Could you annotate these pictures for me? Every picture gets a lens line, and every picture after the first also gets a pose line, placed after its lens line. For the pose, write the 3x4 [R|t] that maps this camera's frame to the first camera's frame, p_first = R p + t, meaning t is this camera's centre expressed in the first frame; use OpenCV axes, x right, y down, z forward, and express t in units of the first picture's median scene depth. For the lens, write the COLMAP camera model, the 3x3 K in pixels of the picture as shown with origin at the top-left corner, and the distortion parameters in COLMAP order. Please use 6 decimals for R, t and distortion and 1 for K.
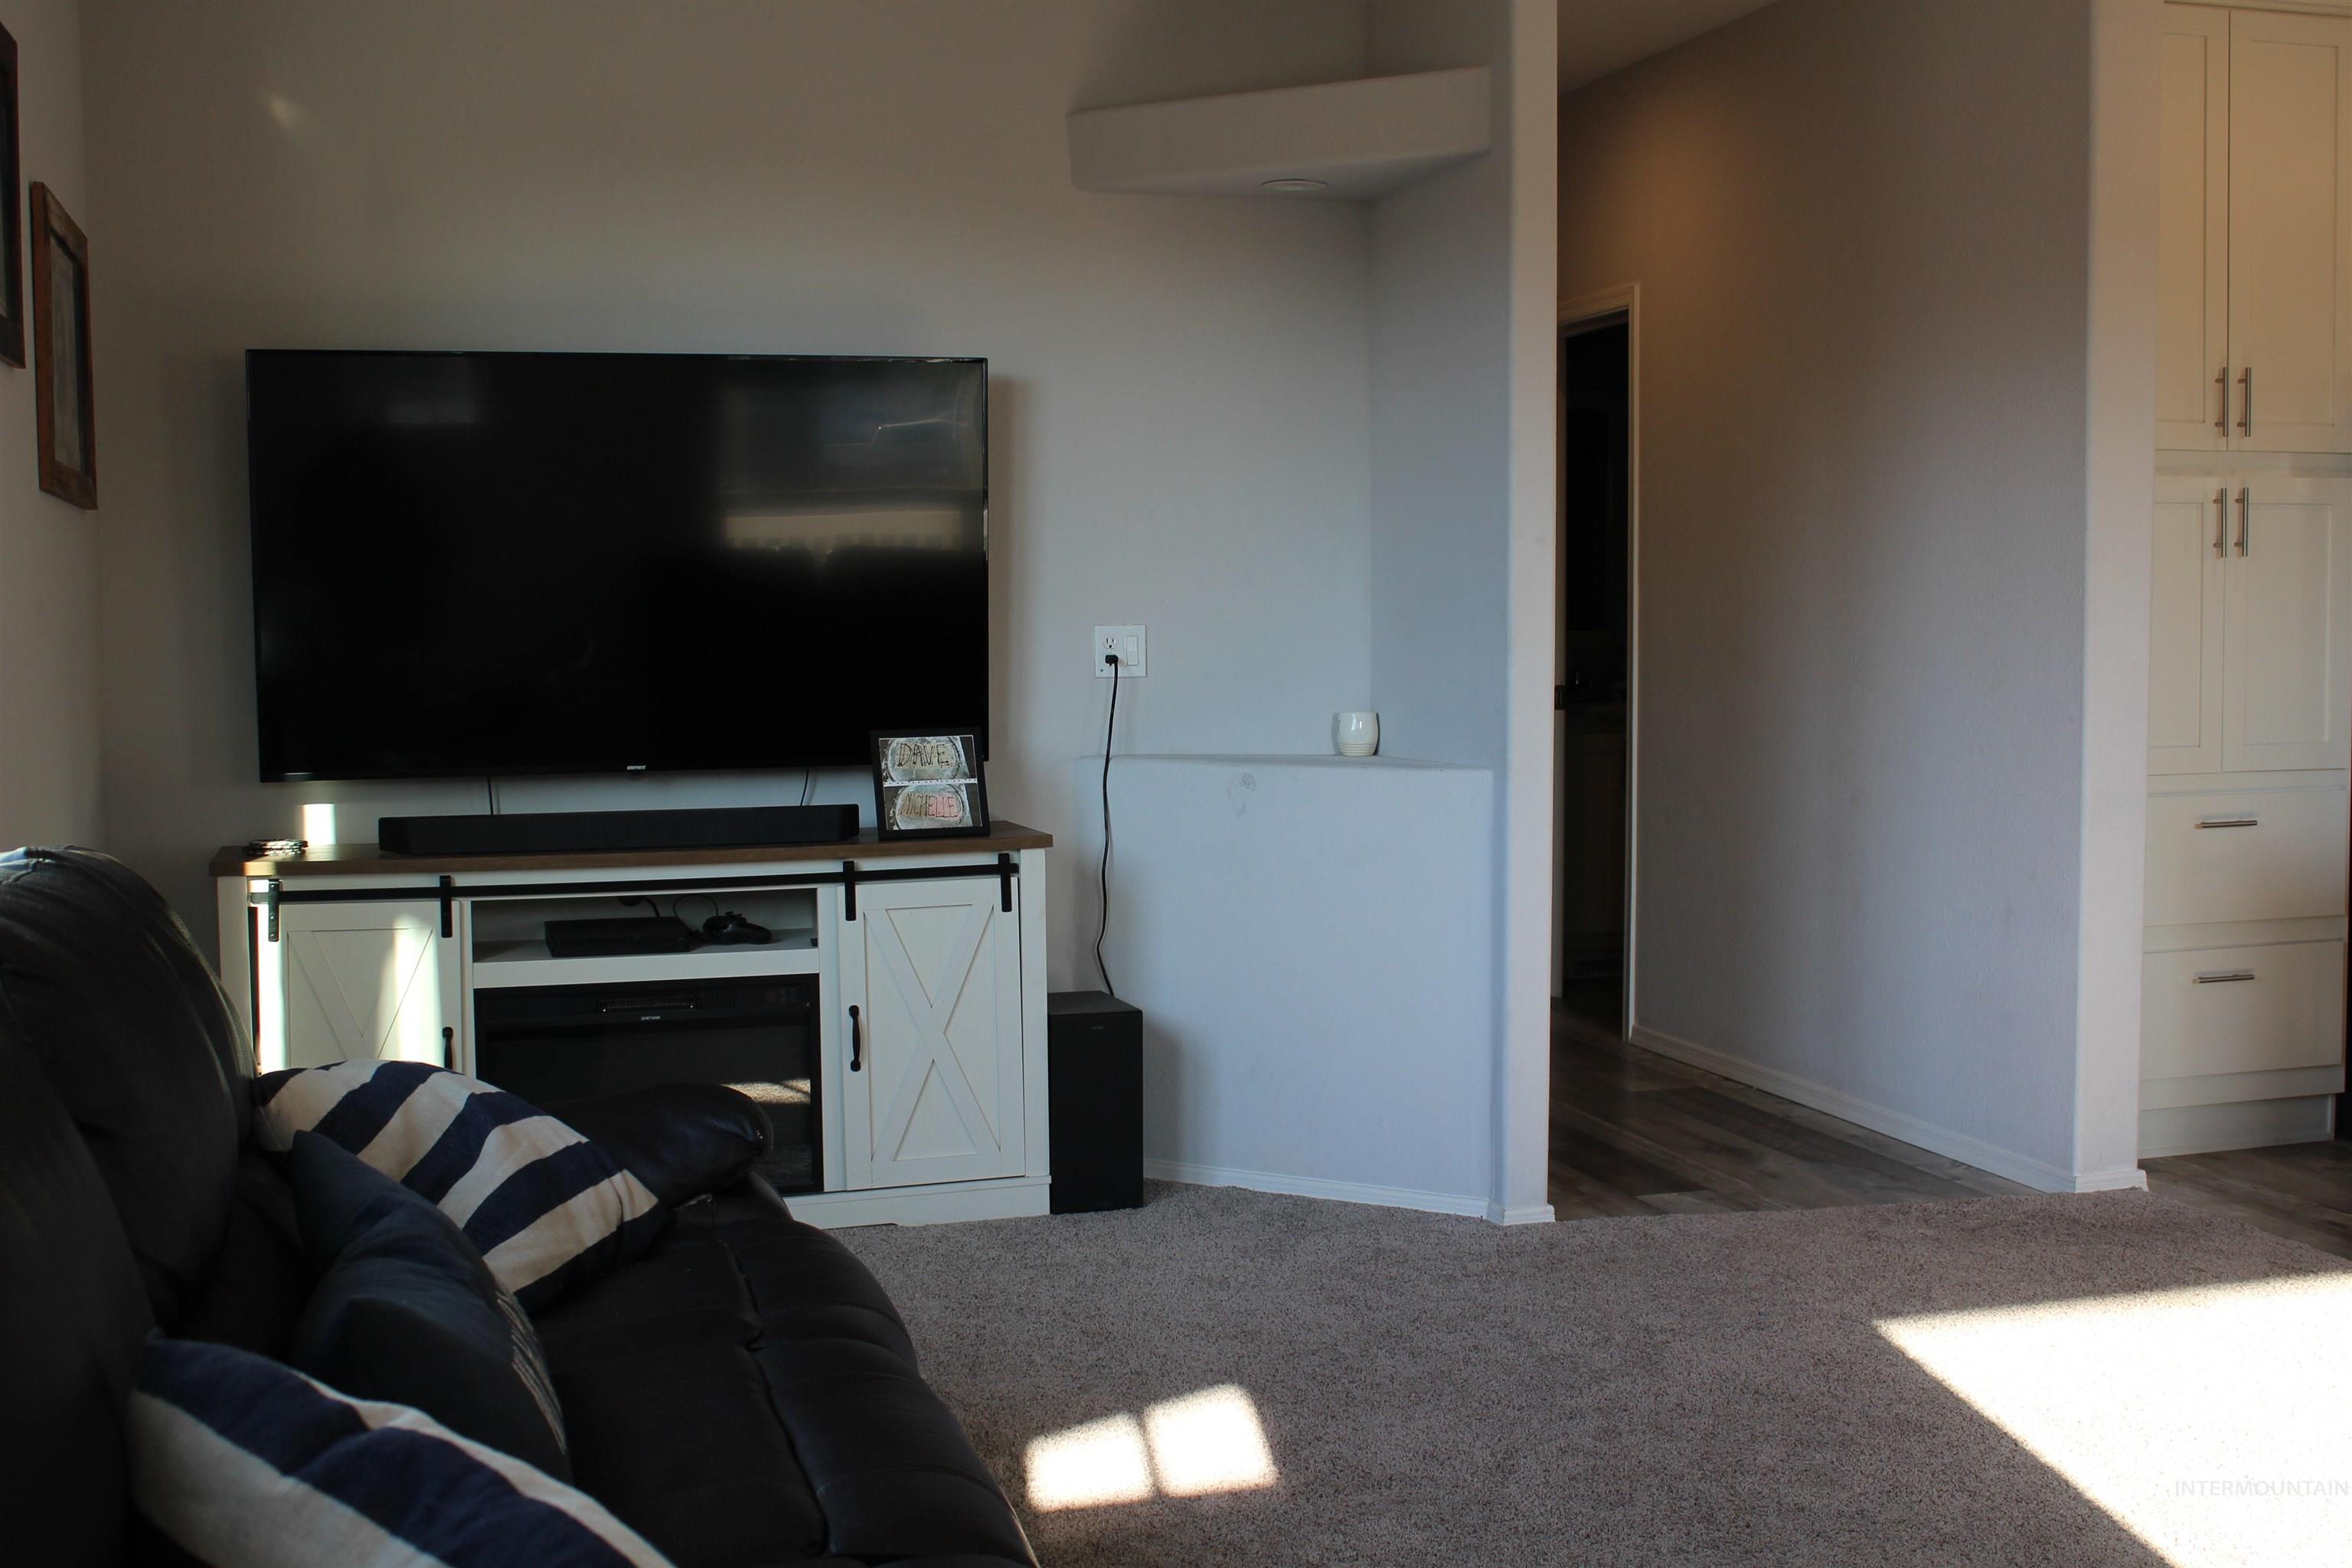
lens RADIAL K [[2528.2, 0, 1176.0], [0, 2528.2, 784.0], [0, 0, 1]] dist [-0.118745, 0.144412]
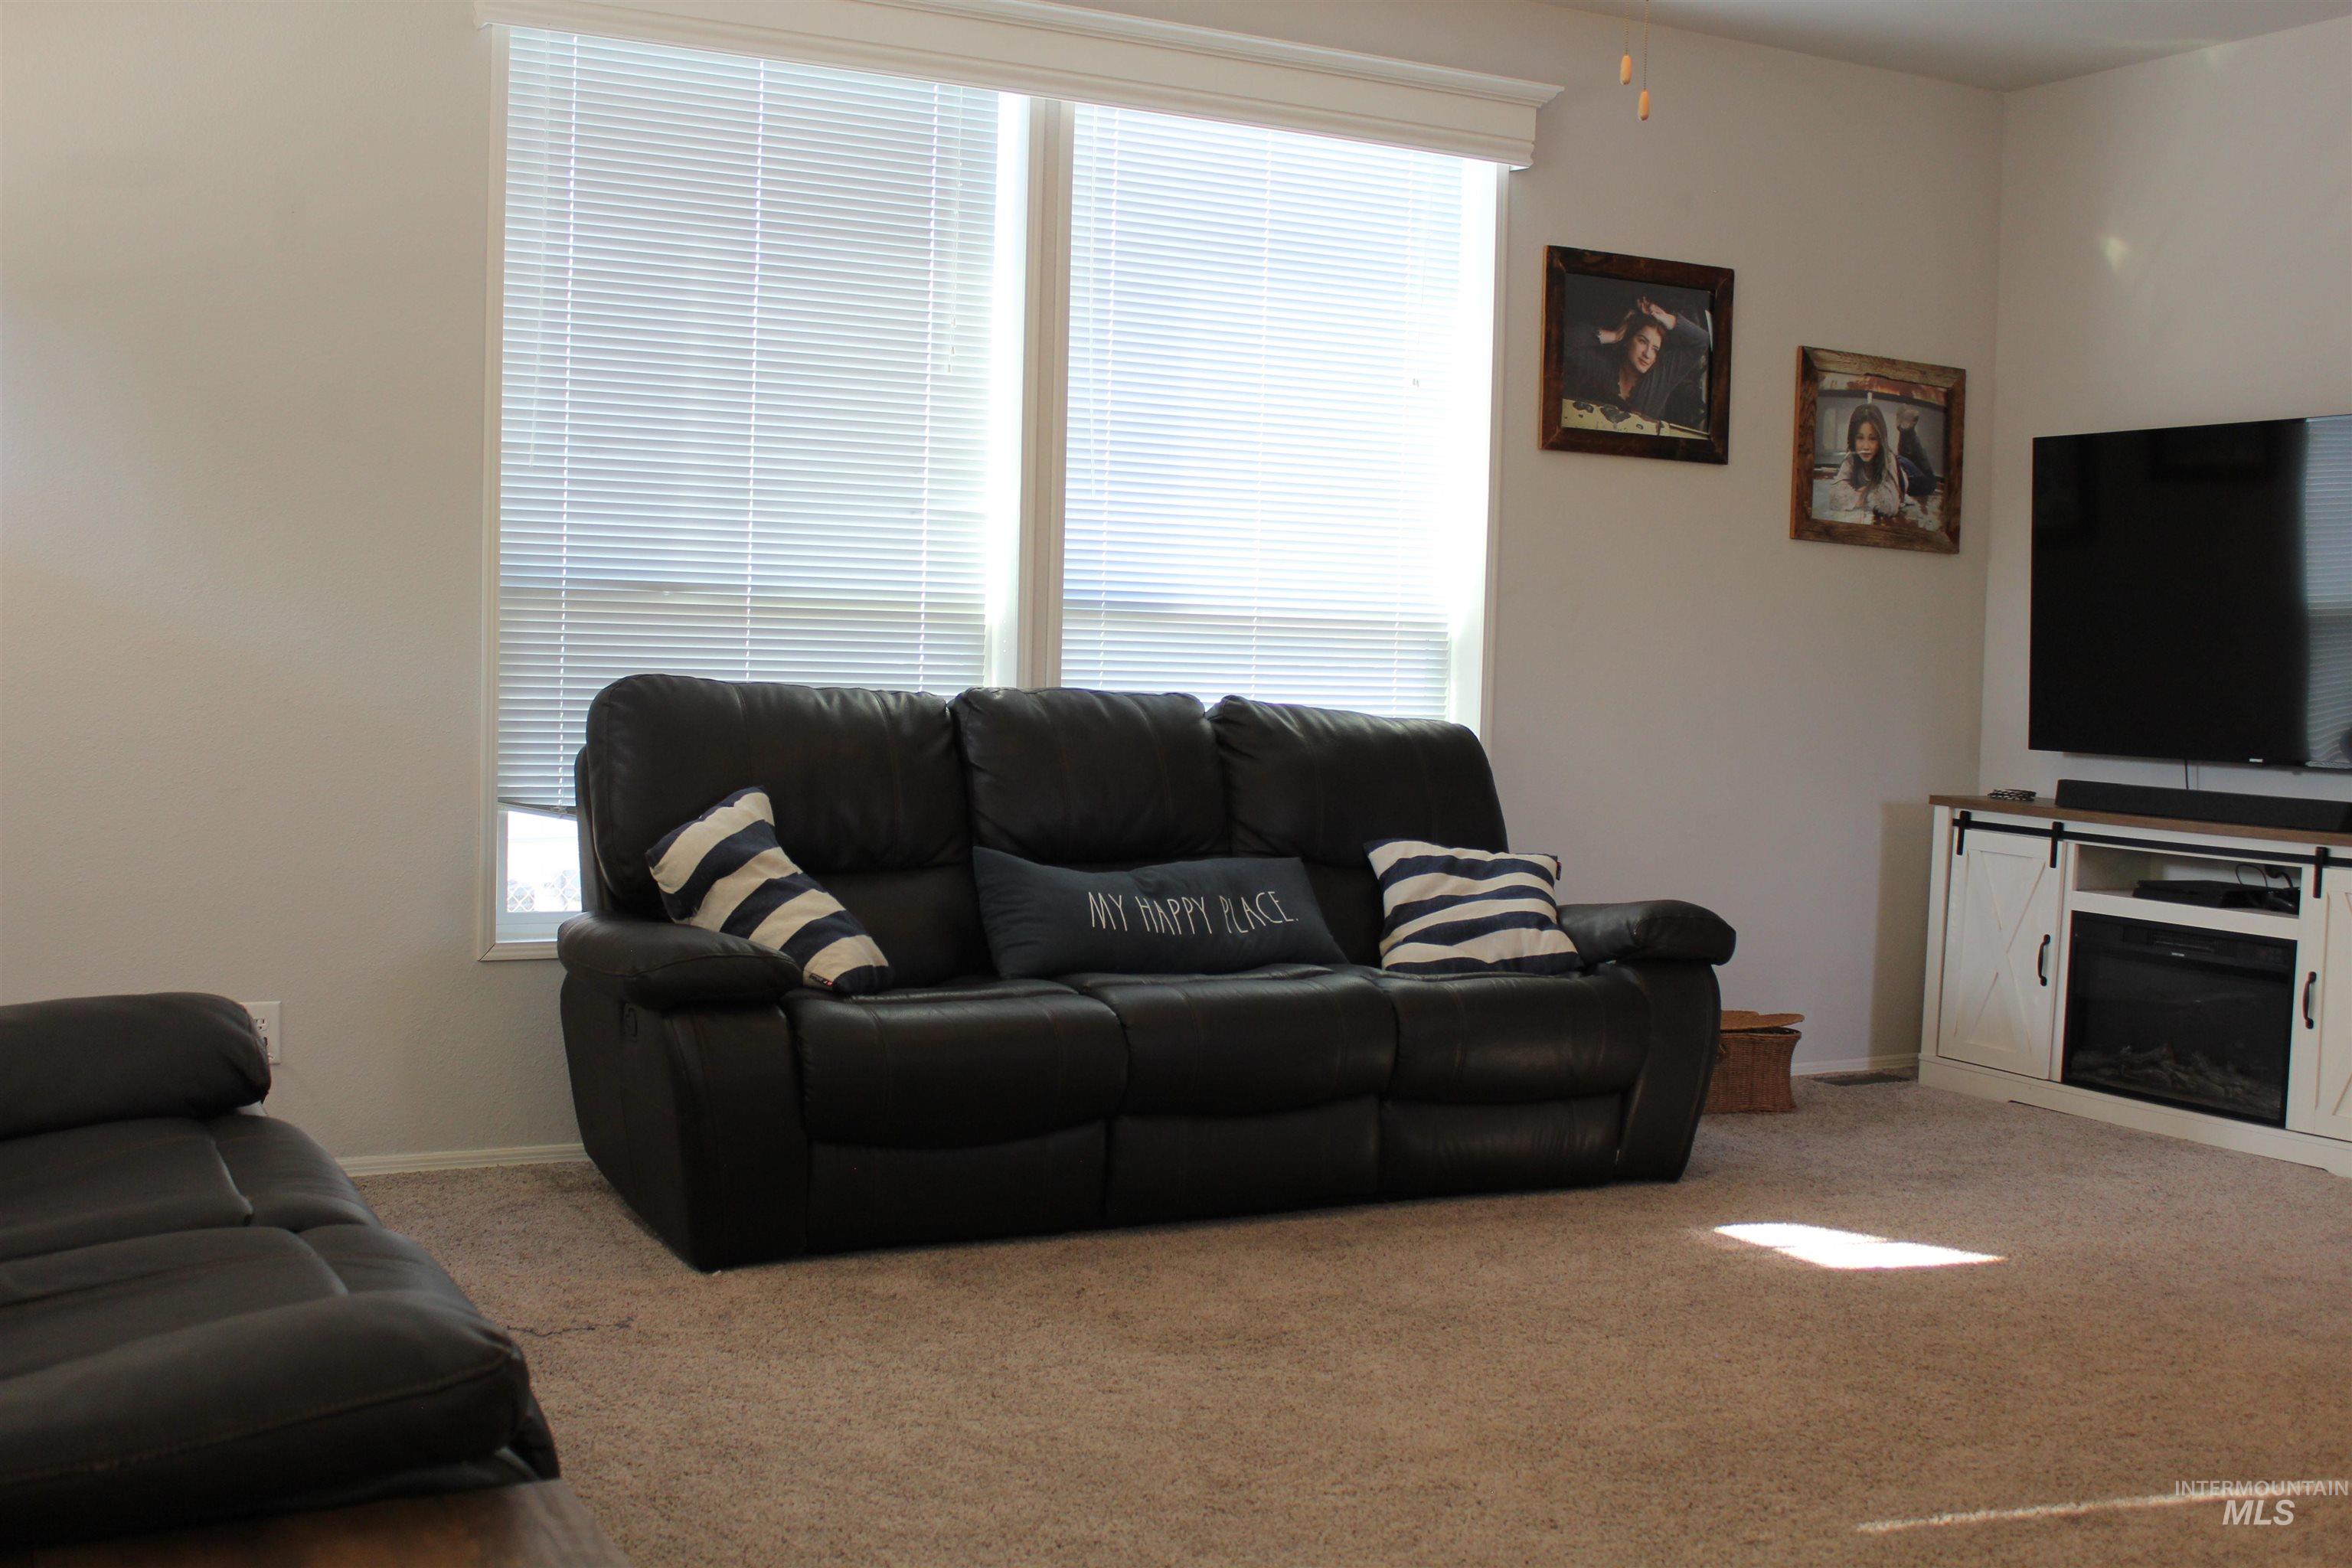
lens RADIAL K [[2528.2, 0, 1176.0], [0, 2528.2, 784.0], [0, 0, 1]] dist [-0.118745, 0.144412]
pose [[0.258252, 0.073274, -0.963295, 0.815762], [-0.100918, 0.993710, 0.048532, -0.000200], [0.960792, 0.084680, 0.264022, 0.189696]]
